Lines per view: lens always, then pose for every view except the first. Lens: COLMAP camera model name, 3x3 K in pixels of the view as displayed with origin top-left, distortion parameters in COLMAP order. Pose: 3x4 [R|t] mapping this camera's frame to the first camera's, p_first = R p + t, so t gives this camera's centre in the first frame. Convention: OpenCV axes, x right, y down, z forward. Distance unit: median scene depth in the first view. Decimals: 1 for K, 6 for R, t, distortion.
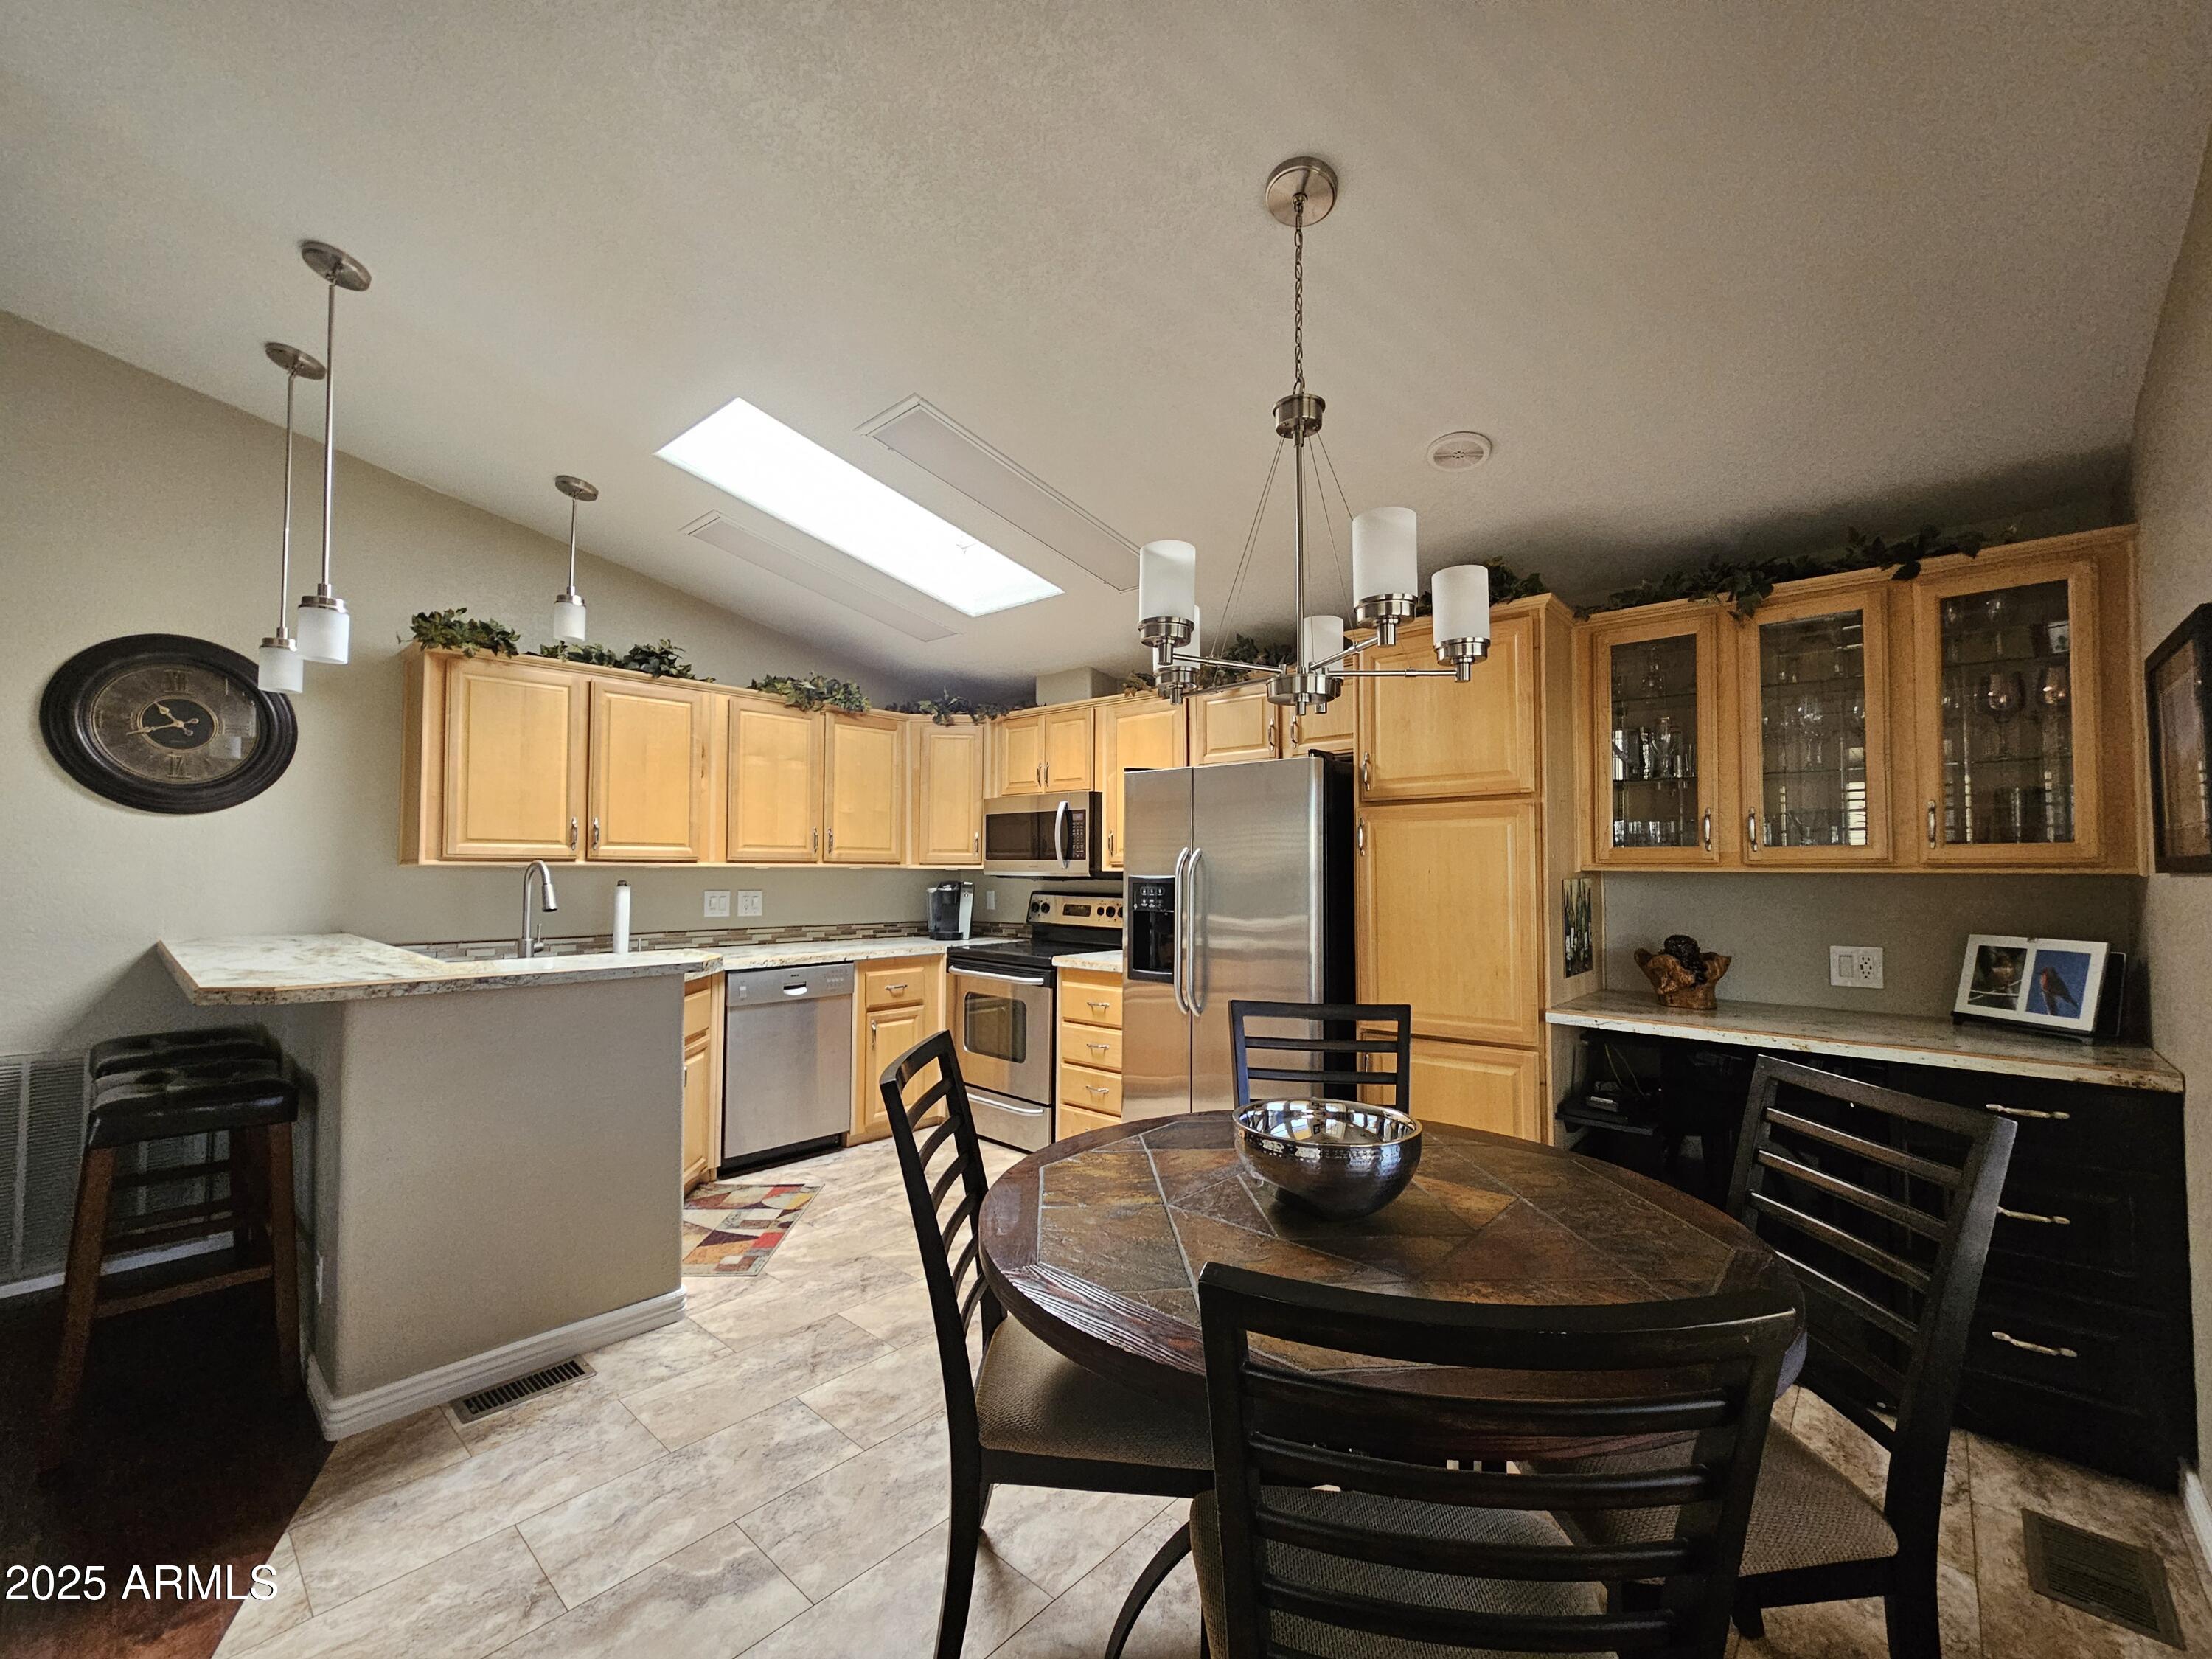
lens RADIAL K [[909.2, 0, 1099.9], [0, 909.2, 837.6], [0, 0, 1]] dist [-0.002141, 0.001266]
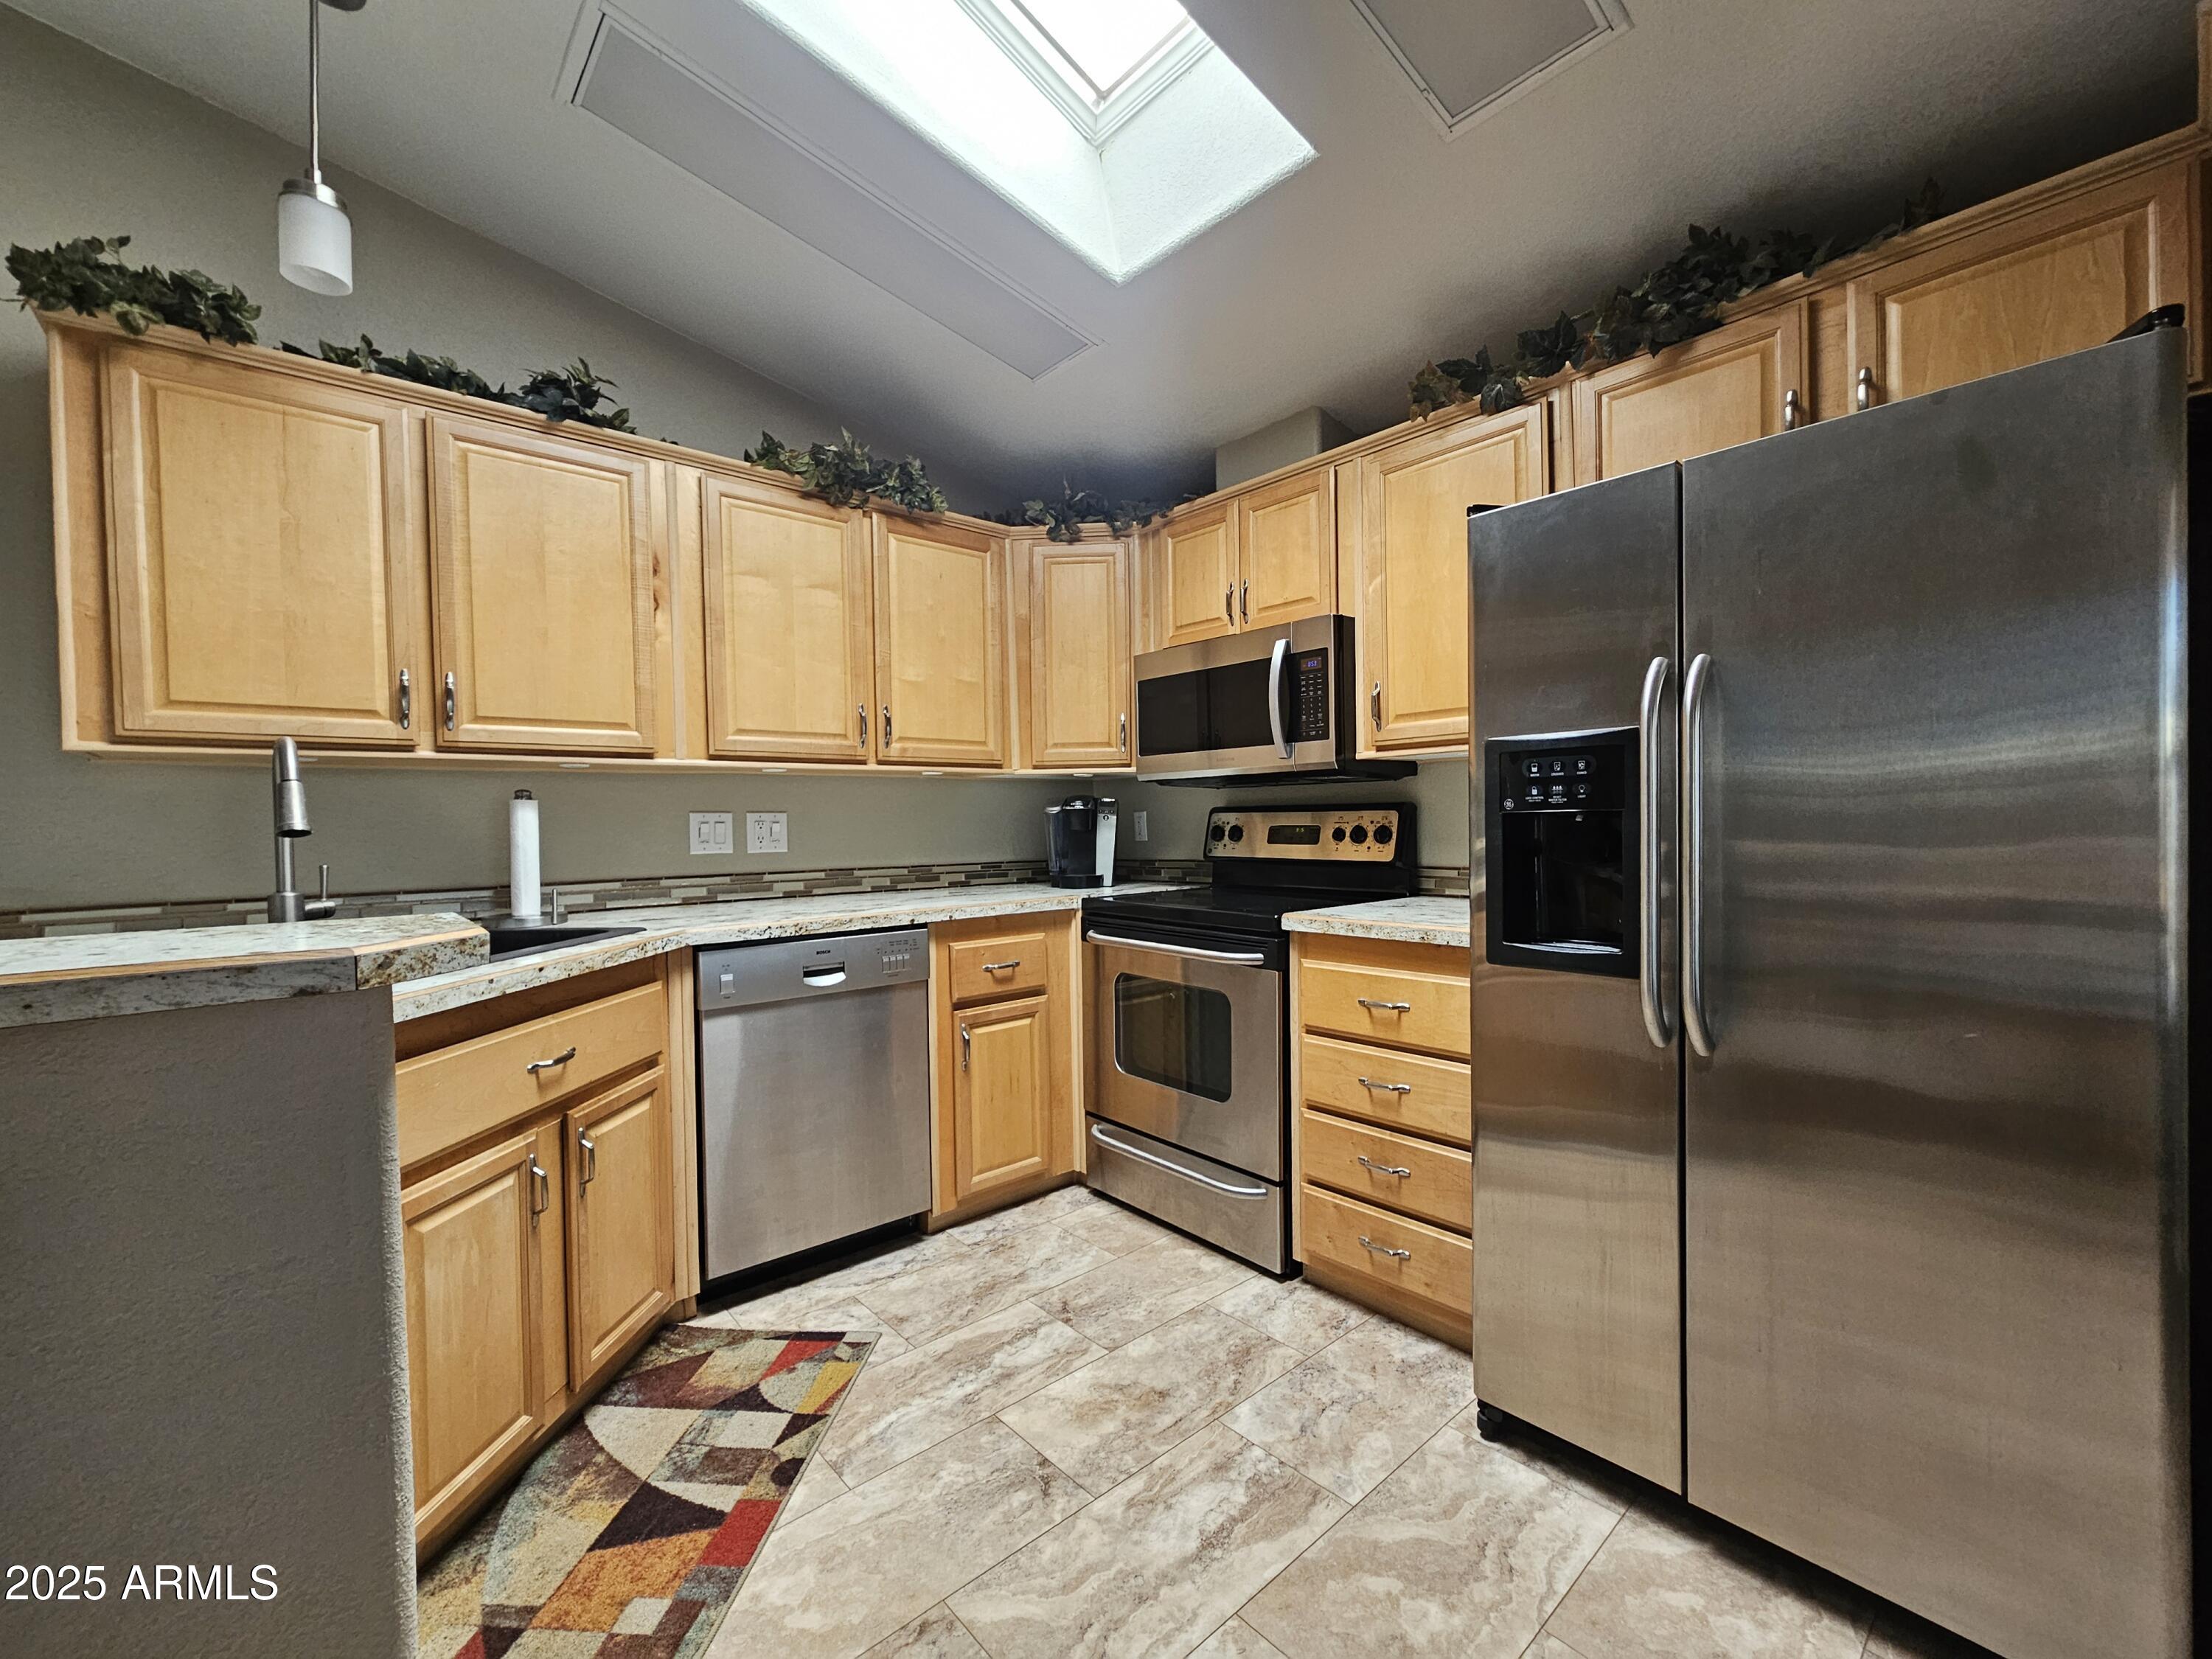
lens RADIAL K [[909.2, 0, 1105.7], [0, 909.2, 833.8], [0, 0, 1]] dist [-0.002141, 0.001266]
pose [[0.993615, -0.020679, -0.110913, -0.092832], [0.026167, 0.998492, 0.048252, 0.053310], [0.109748, -0.050846, 0.992658, 0.442488]]
